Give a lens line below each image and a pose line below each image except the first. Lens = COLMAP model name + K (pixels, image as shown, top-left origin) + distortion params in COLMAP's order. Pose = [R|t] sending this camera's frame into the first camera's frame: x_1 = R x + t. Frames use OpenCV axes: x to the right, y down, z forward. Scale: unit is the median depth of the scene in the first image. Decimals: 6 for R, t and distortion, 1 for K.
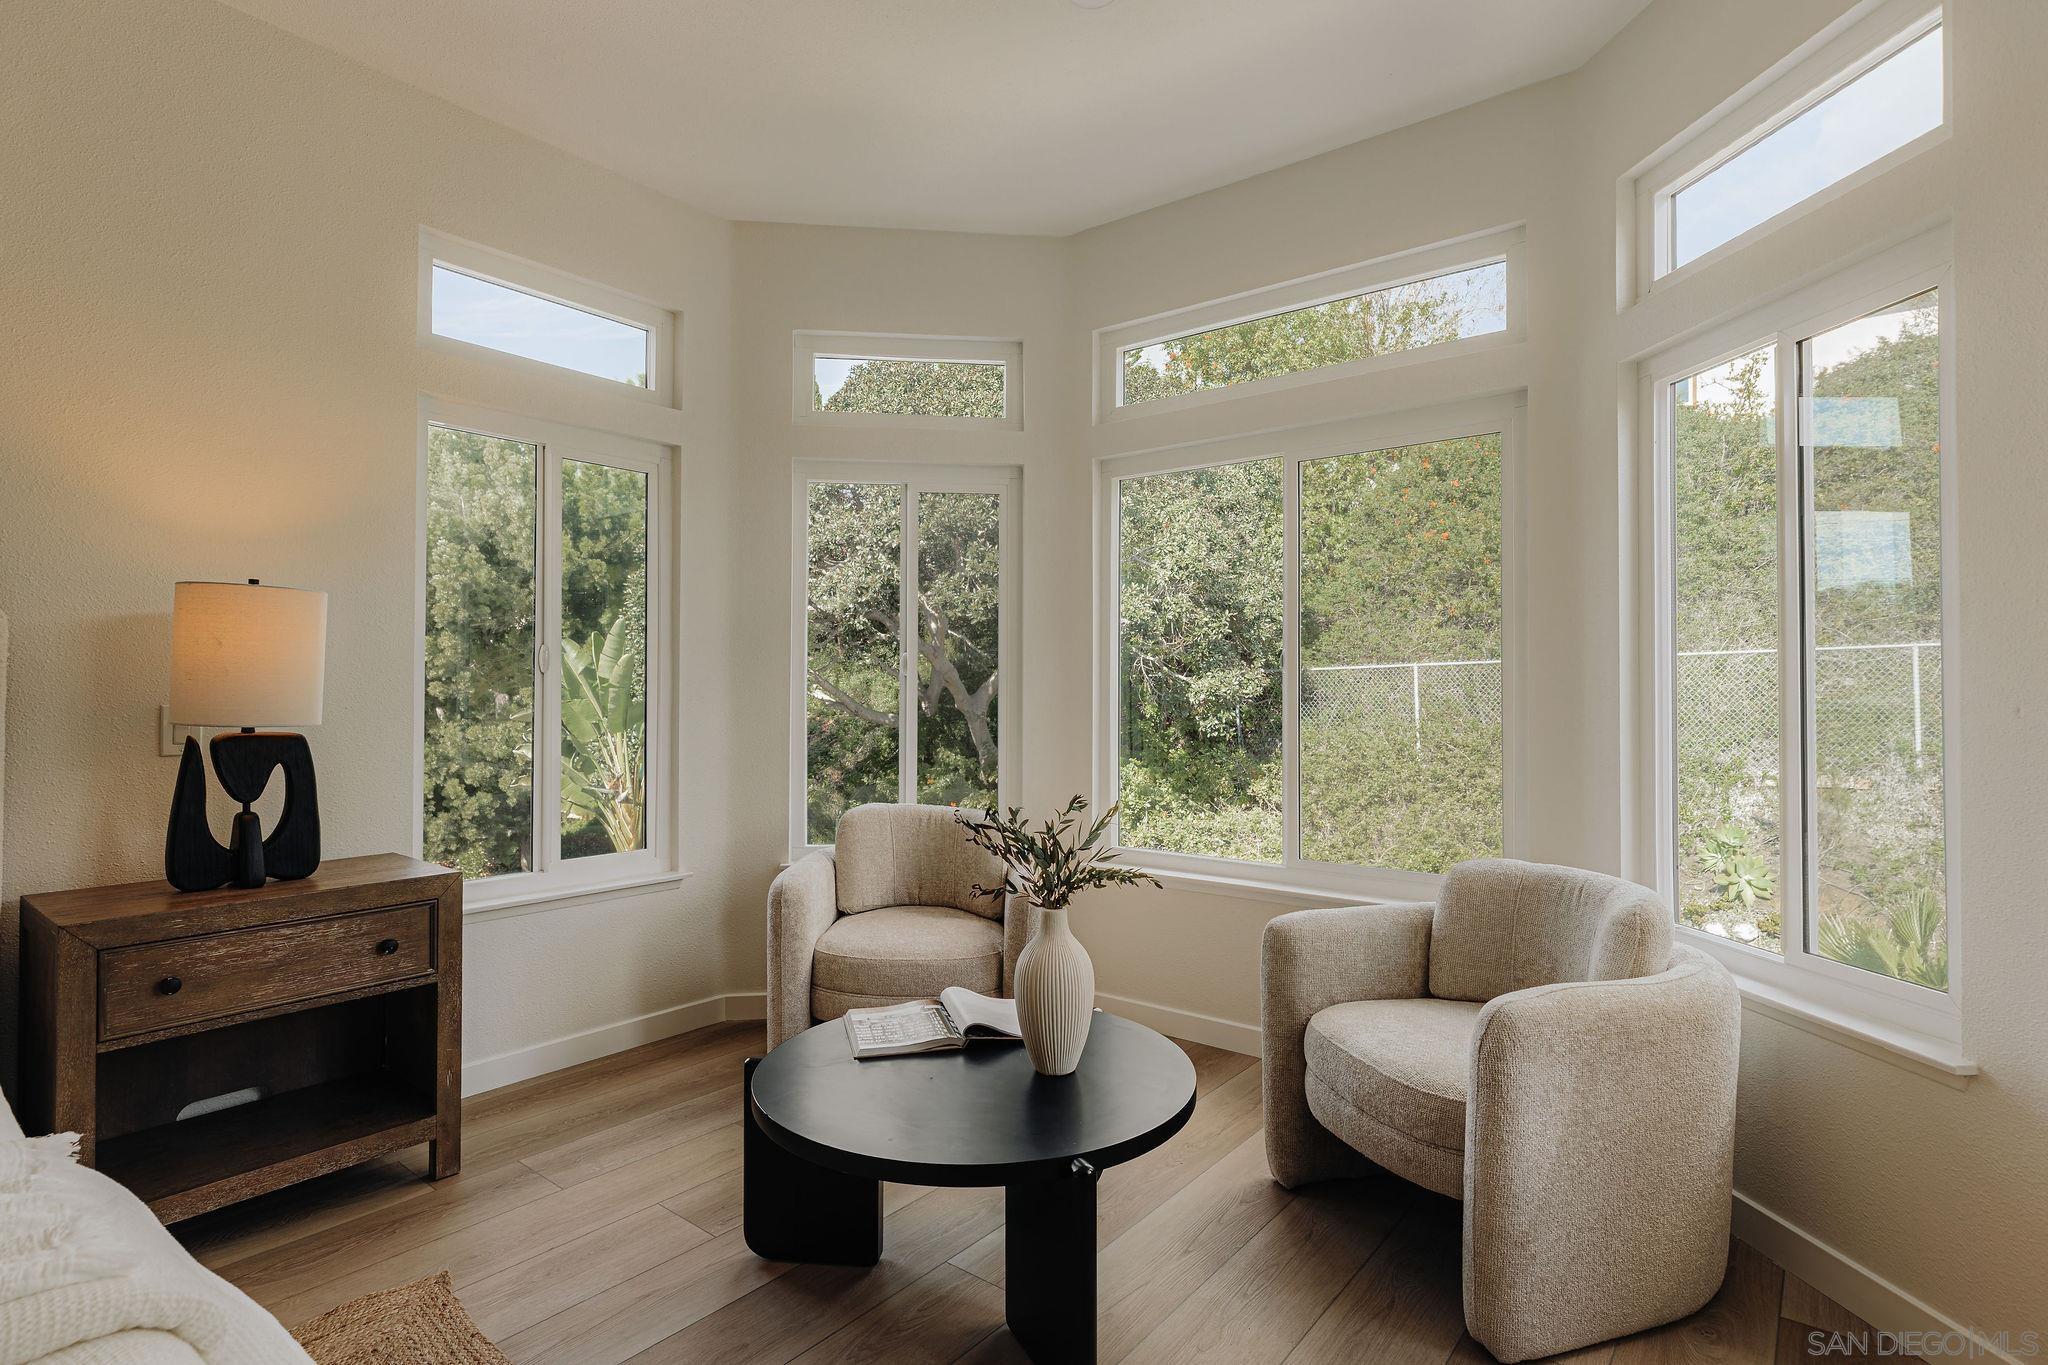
lens RADIAL K [[1033.8, 0, 1027.1], [0, 1033.8, 675.0], [0, 0, 1]] dist [-0.002549, 0.000163]
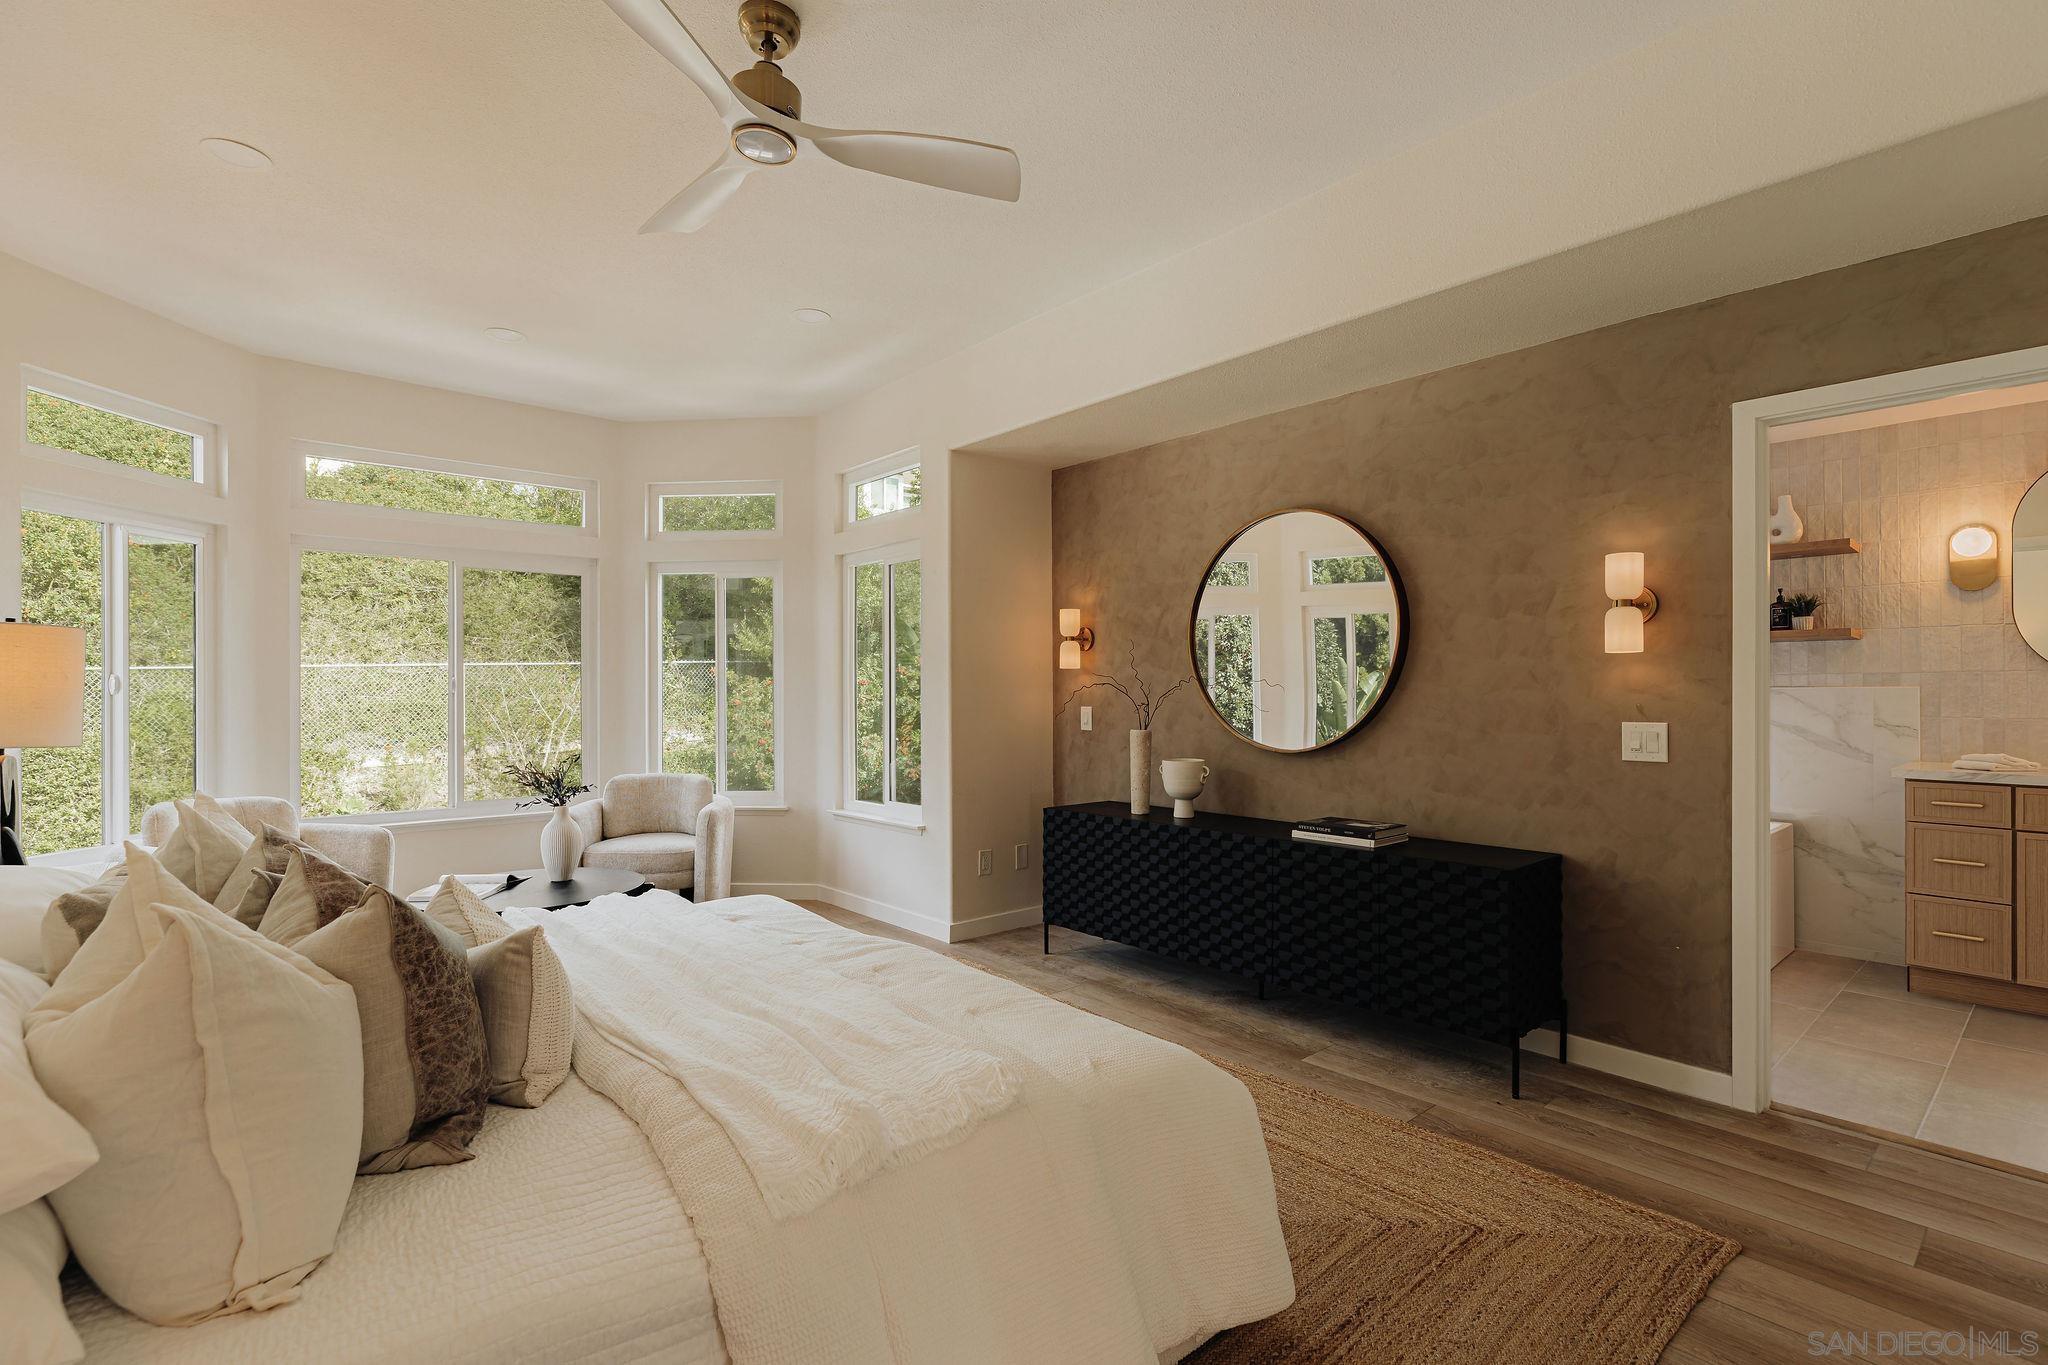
lens RADIAL K [[956.2, 0, 1022.3], [0, 956.2, 688.0], [0, 0, 1]] dist [-0.004274, -0.000398]
pose [[0.191872, 0.000585, 0.981420, -0.170436], [-0.011493, 0.999933, 0.001651, -0.003281], [-0.981353, -0.011596, 0.191866, -0.032626]]
